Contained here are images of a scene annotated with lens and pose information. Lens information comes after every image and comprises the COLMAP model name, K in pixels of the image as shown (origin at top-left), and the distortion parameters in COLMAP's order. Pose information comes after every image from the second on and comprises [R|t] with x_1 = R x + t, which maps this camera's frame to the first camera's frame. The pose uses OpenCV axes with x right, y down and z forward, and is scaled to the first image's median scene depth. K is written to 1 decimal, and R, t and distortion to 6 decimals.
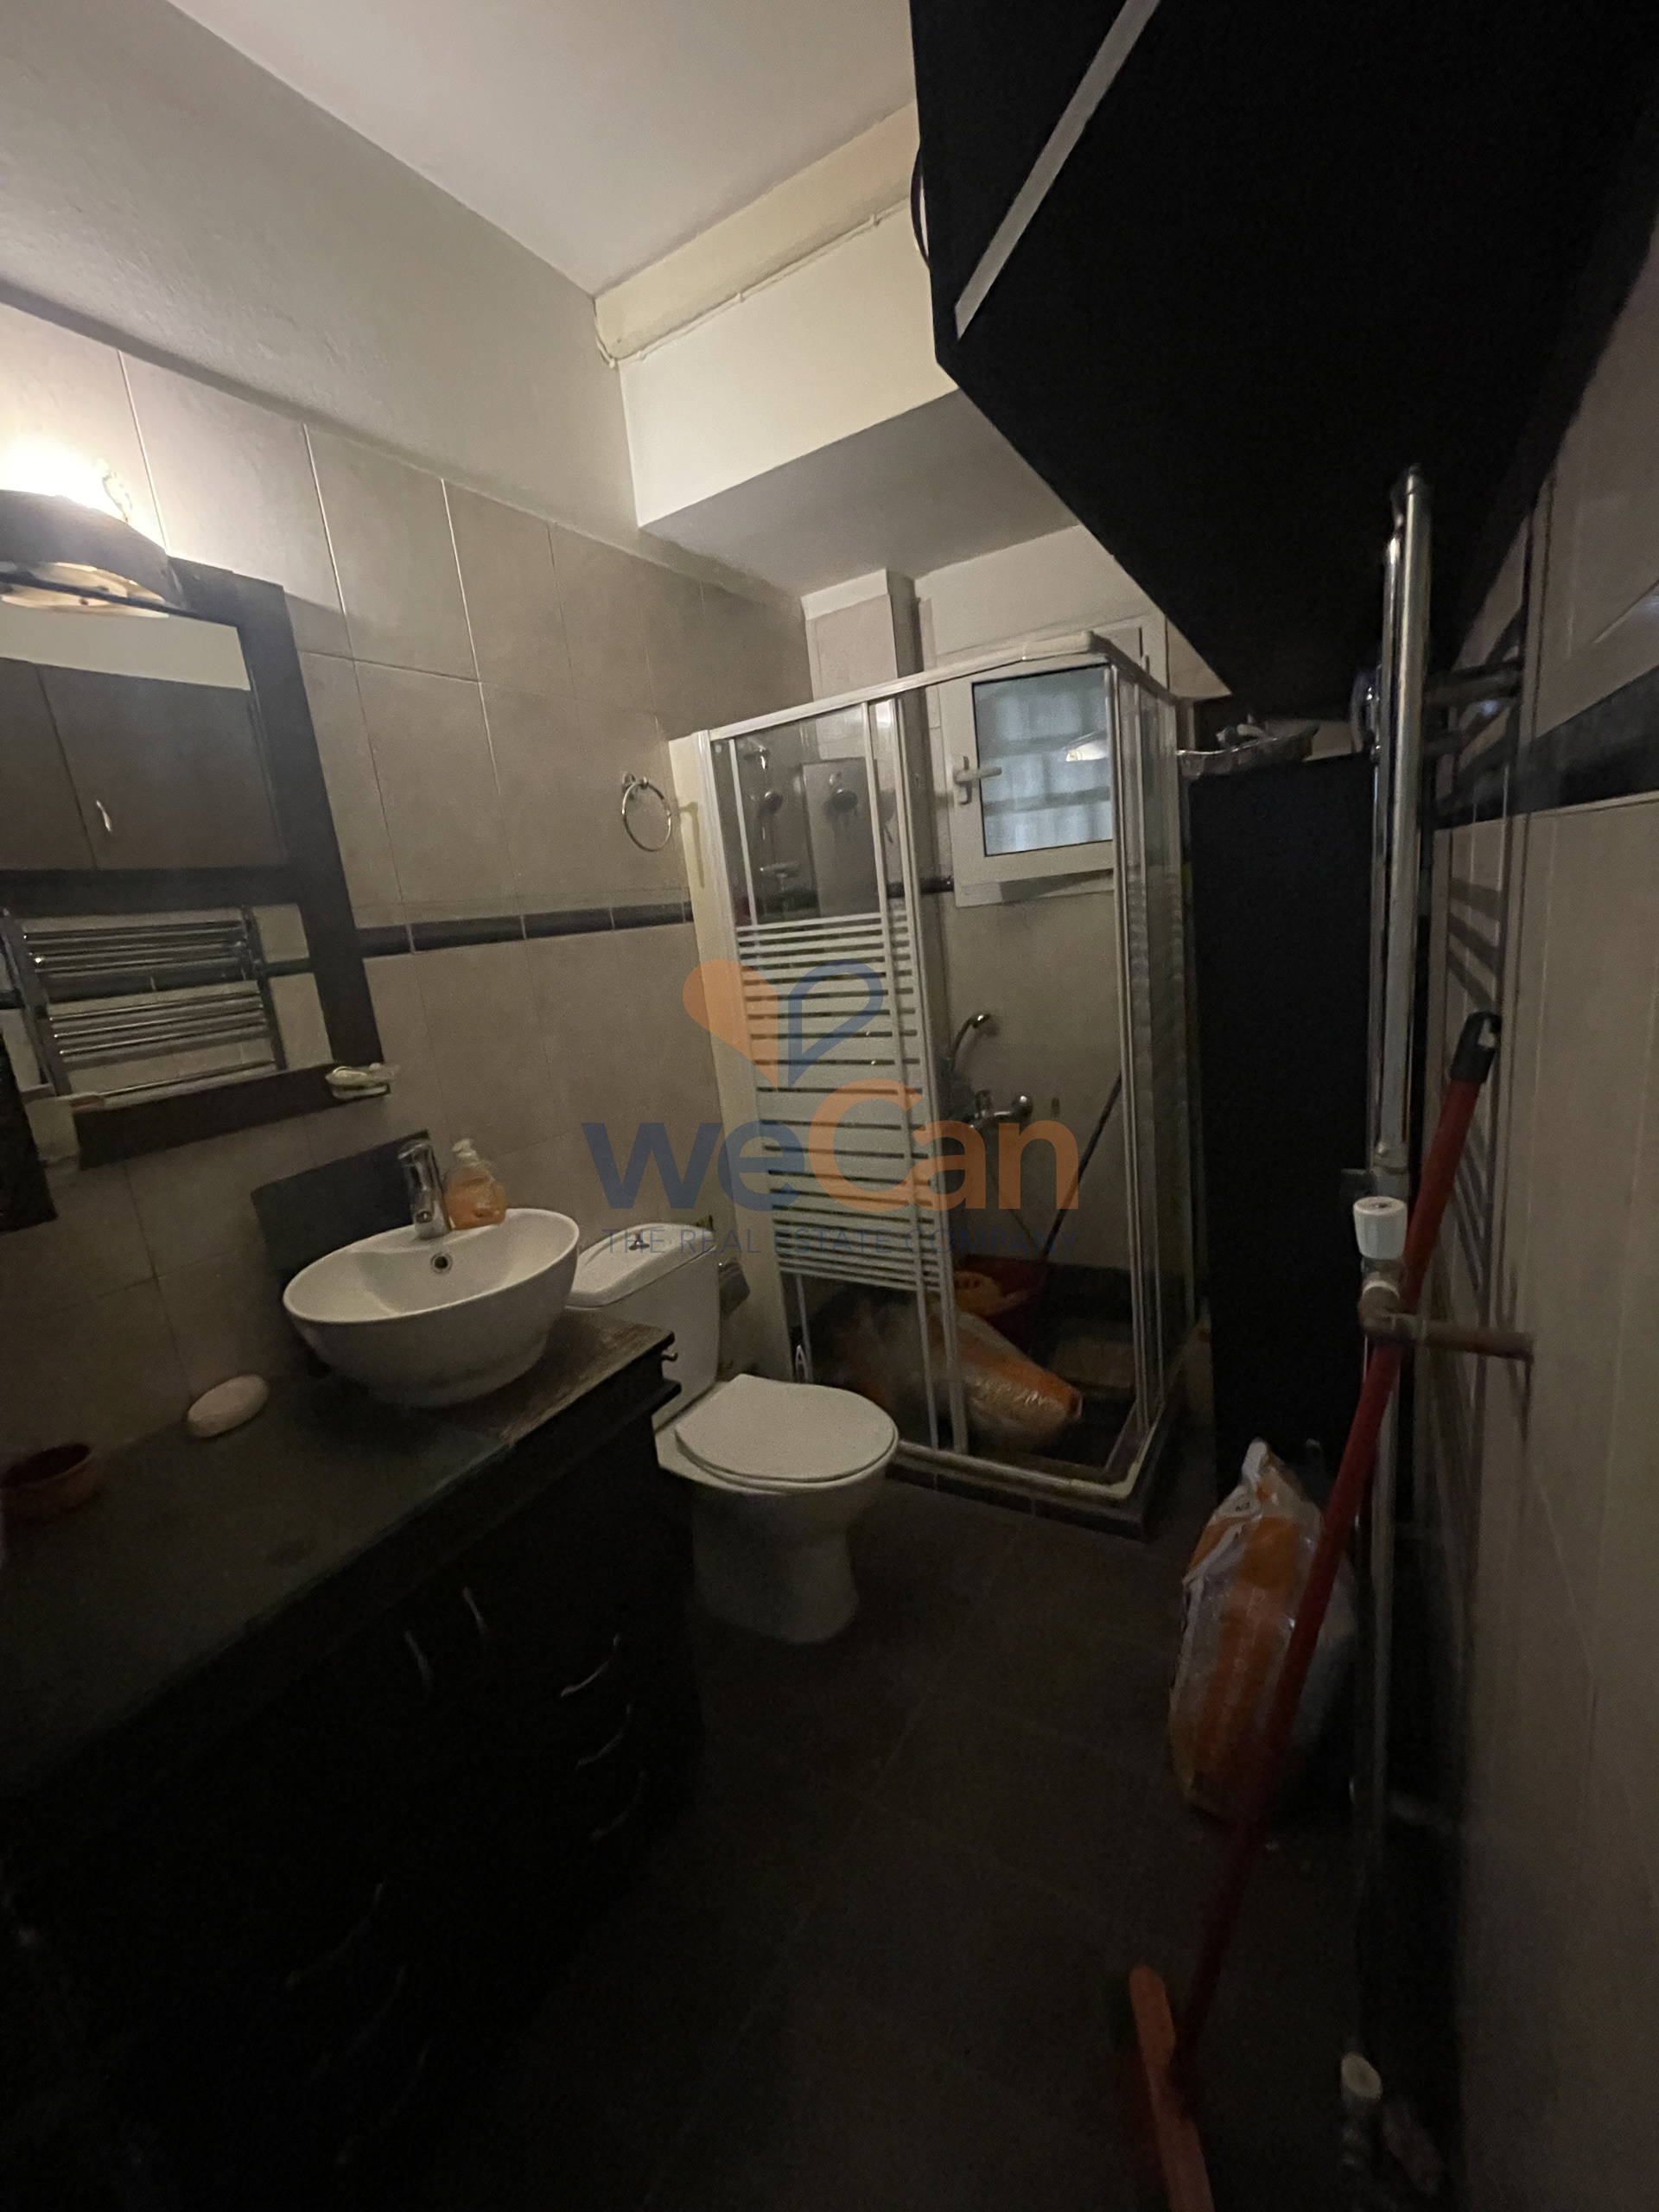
lens RADIAL K [[887.5, 0, 822.1], [0, 887.5, 1101.4], [0, 0, 1]] dist [-0.004183, 0.000728]
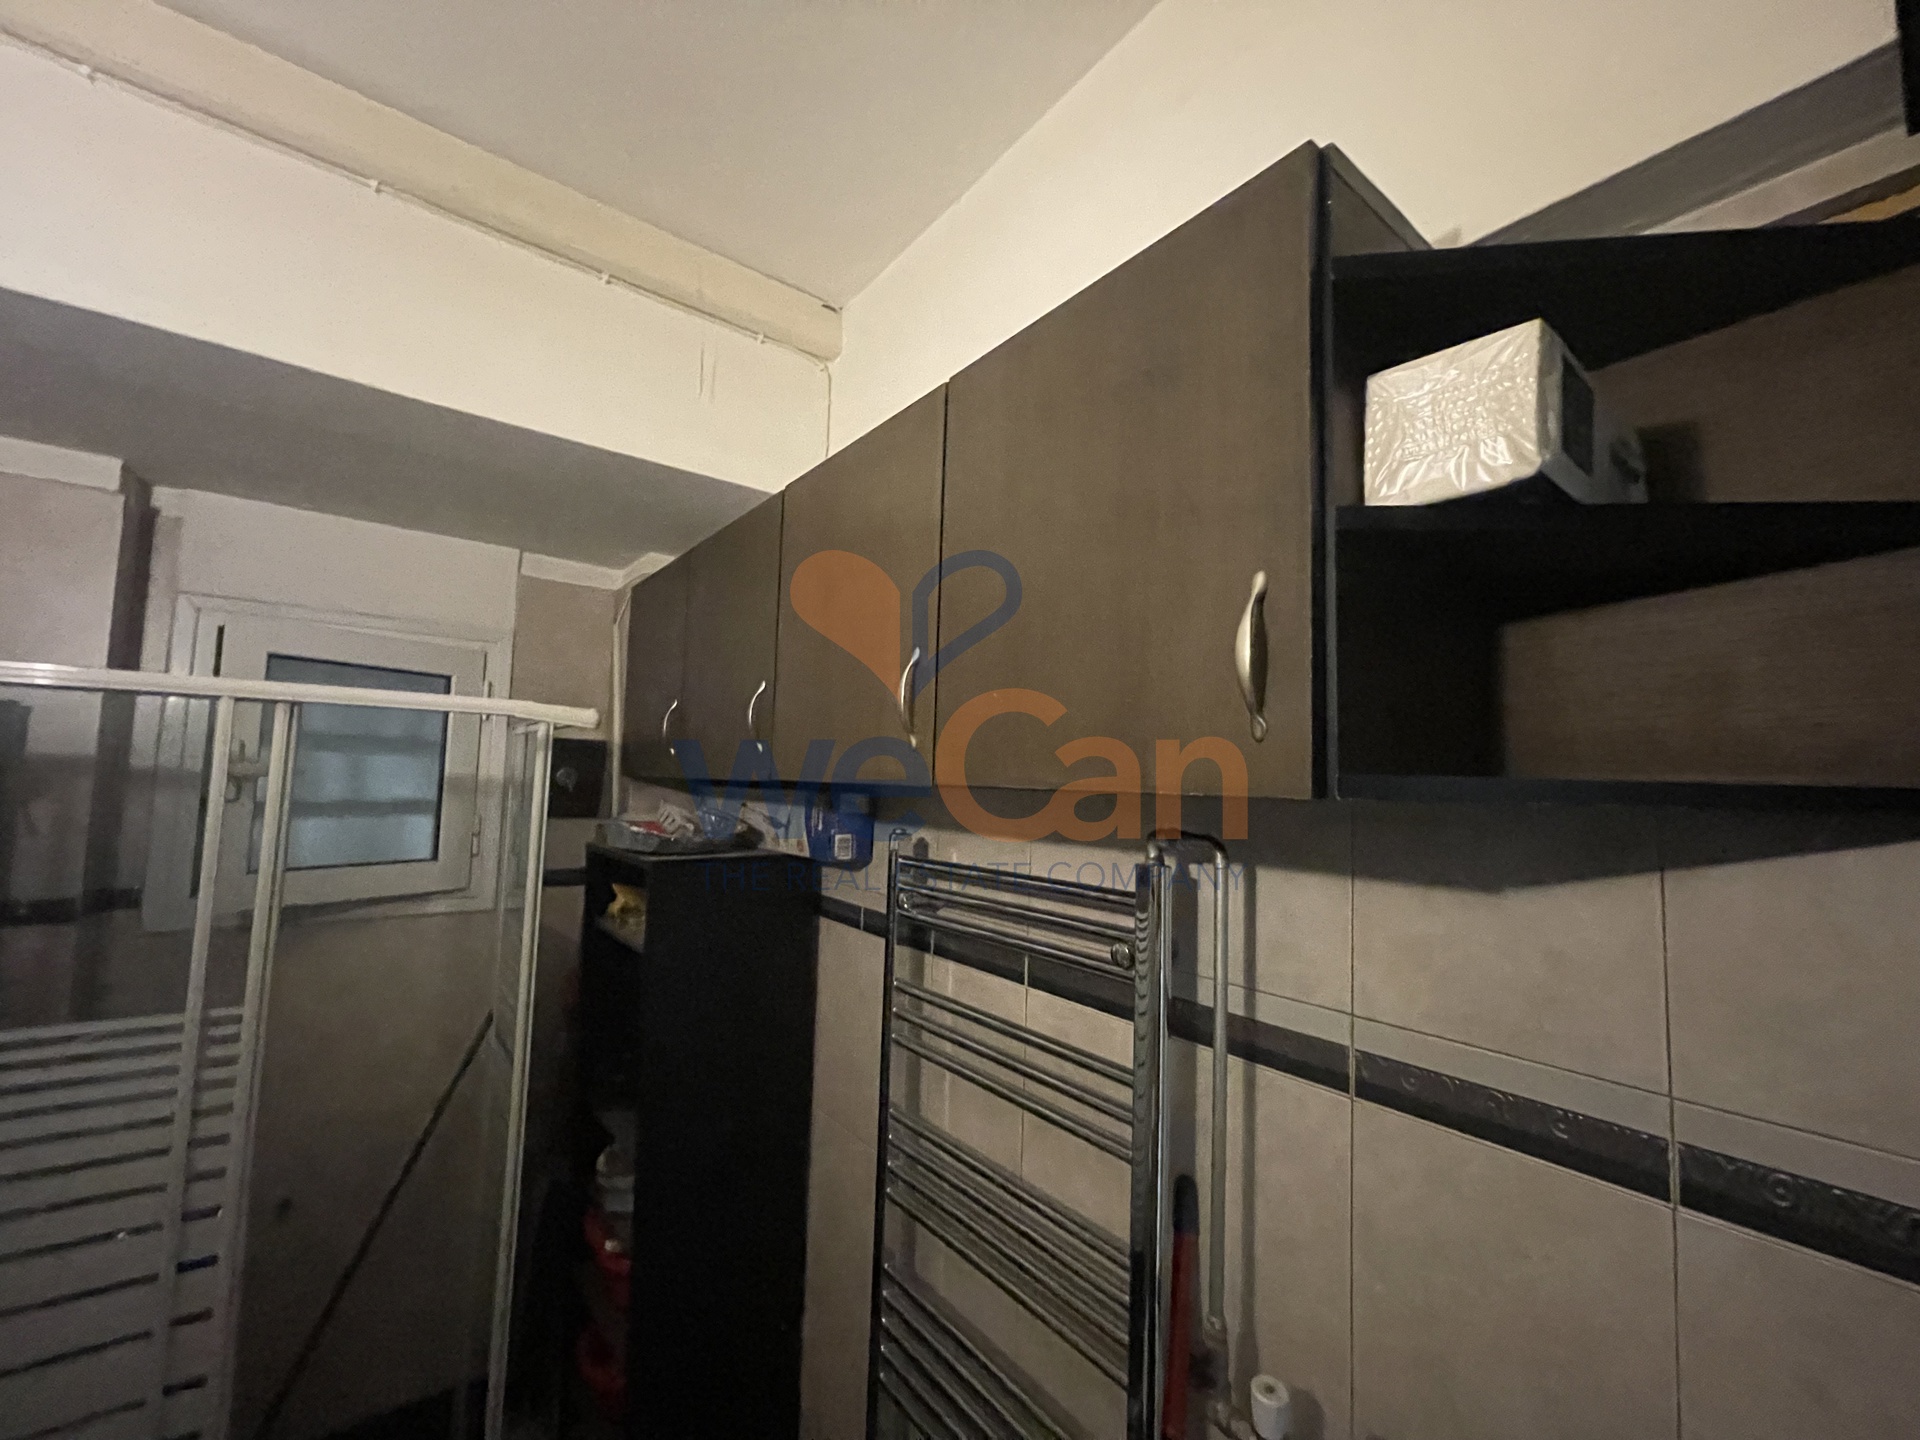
lens RADIAL K [[782.8, 0, 936.3], [0, 782.8, 727.4], [0, 0, 1]] dist [-0.001216, -0.000091]
pose [[0.376107, 0.184987, 0.907922, -0.256516], [0.125347, 0.960703, -0.247666, -0.198529], [-0.918059, 0.206954, 0.338139, 0.292953]]
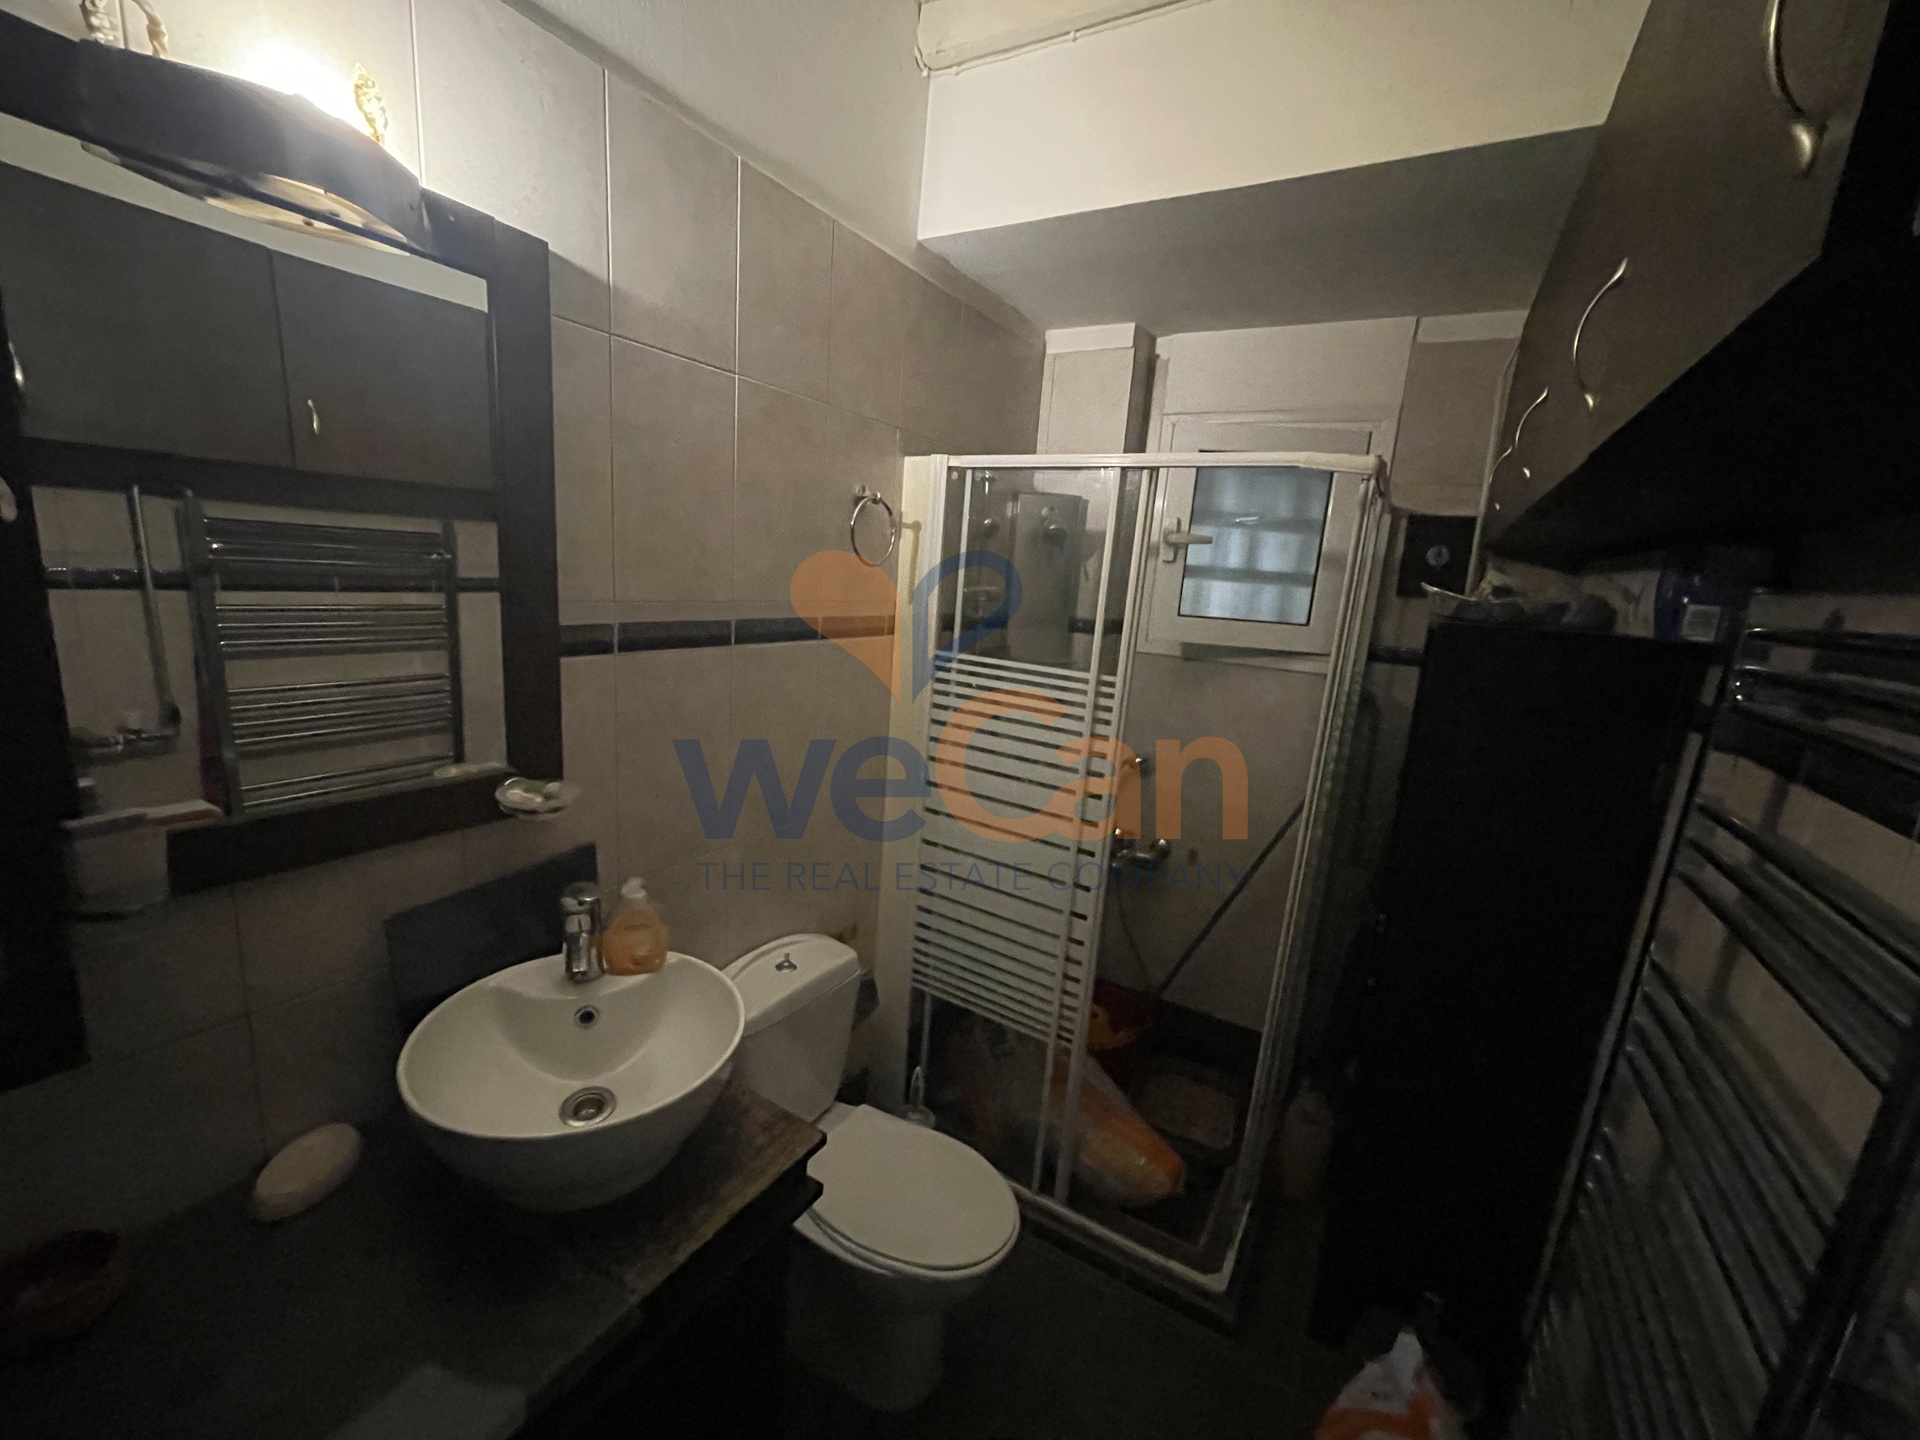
lens RADIAL K [[770.4, 0, 957.2], [0, 770.4, 728.5], [0, 0, 1]] dist [-0.004183, 0.000728]
pose [[0.982430, 0.181561, 0.043205, -0.102394], [-0.181445, 0.983379, -0.006627, -0.116741], [-0.043690, -0.001329, 0.999044, 0.143558]]
